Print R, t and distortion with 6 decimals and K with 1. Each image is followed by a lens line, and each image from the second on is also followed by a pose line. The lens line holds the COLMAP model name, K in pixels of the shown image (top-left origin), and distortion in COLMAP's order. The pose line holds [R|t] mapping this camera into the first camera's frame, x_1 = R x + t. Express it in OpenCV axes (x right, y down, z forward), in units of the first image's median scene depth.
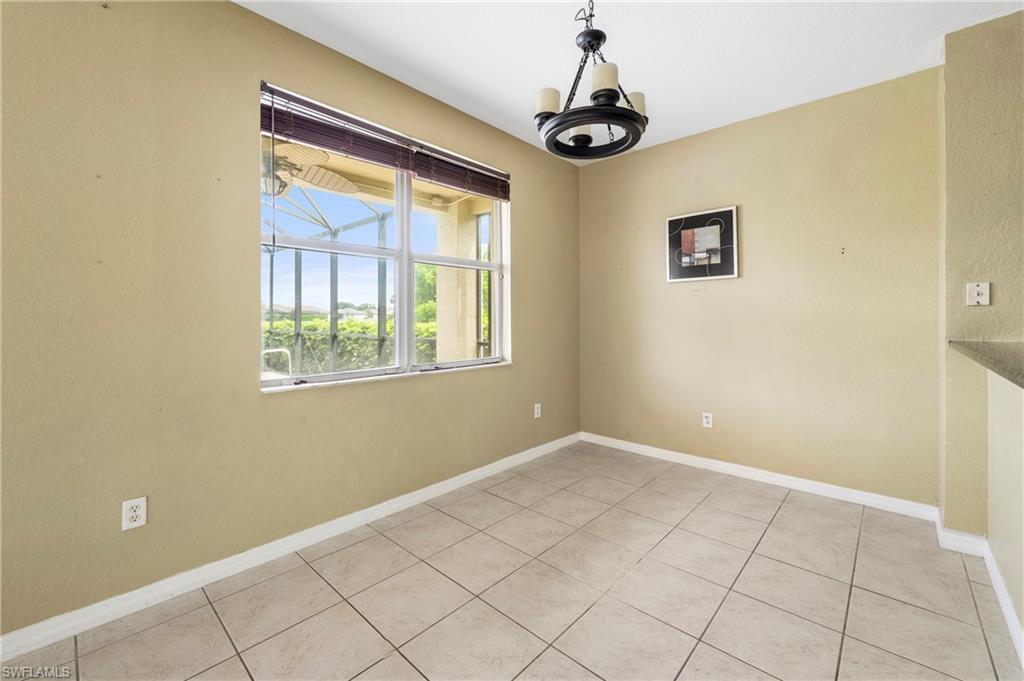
lens RADIAL K [[419.5, 0, 522.3], [0, 419.5, 318.9], [0, 0, 1]] dist [-0.007571, 0.000489]
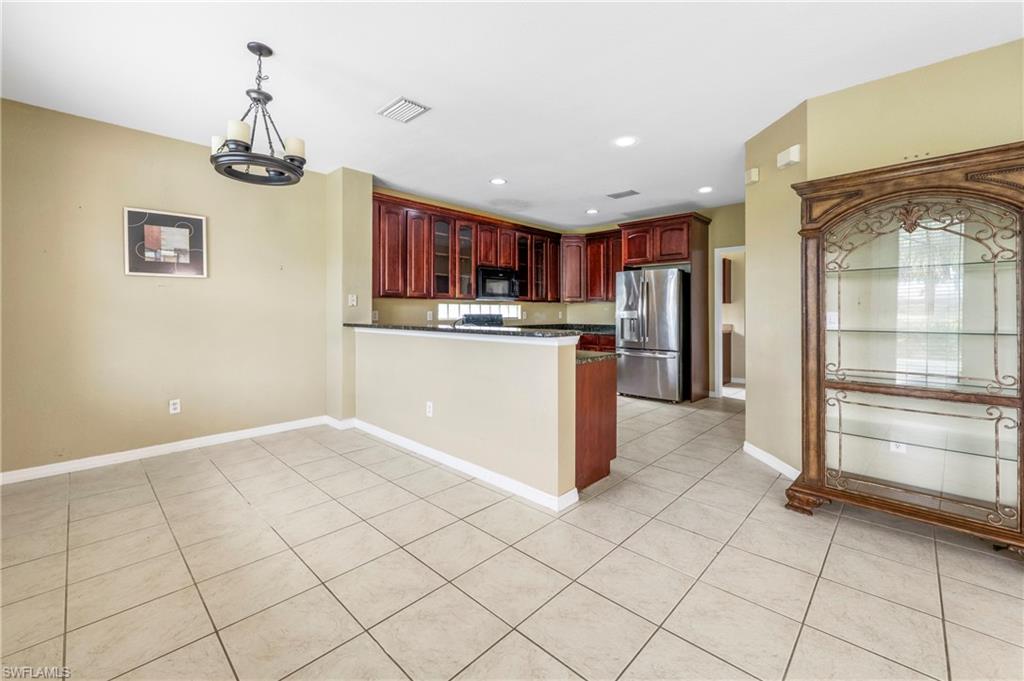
lens RADIAL K [[419.5, 0, 506.5], [0, 419.5, 312.2], [0, 0, 1]] dist [-0.007571, 0.000489]
pose [[0.034899, -0.003413, 0.999385, -0.602419], [0.000670, 0.999994, 0.003392, -0.004905], [-0.999391, 0.000551, 0.034901, 0.105928]]
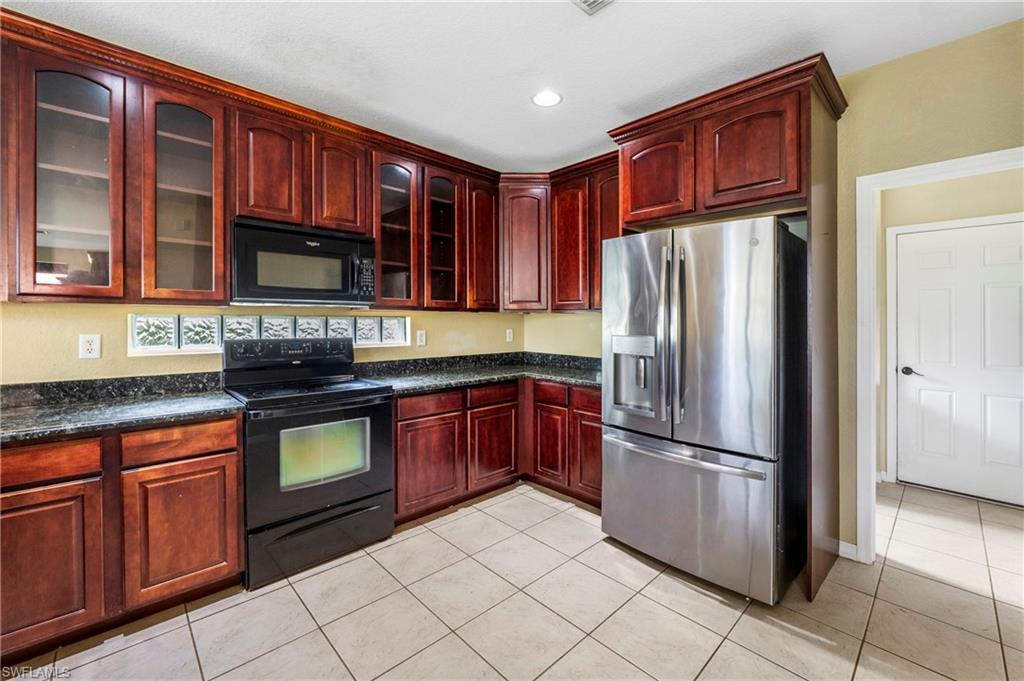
lens RADIAL K [[419.5, 0, 513.7], [0, 419.5, 296.6], [0, 0, 1]] dist [-0.007571, 0.000489]
pose [[0.076334, 0.052102, 0.995720, 0.480868], [-0.008943, 0.998629, -0.051569, -0.031325], [-0.997042, -0.004968, 0.076695, -0.206155]]
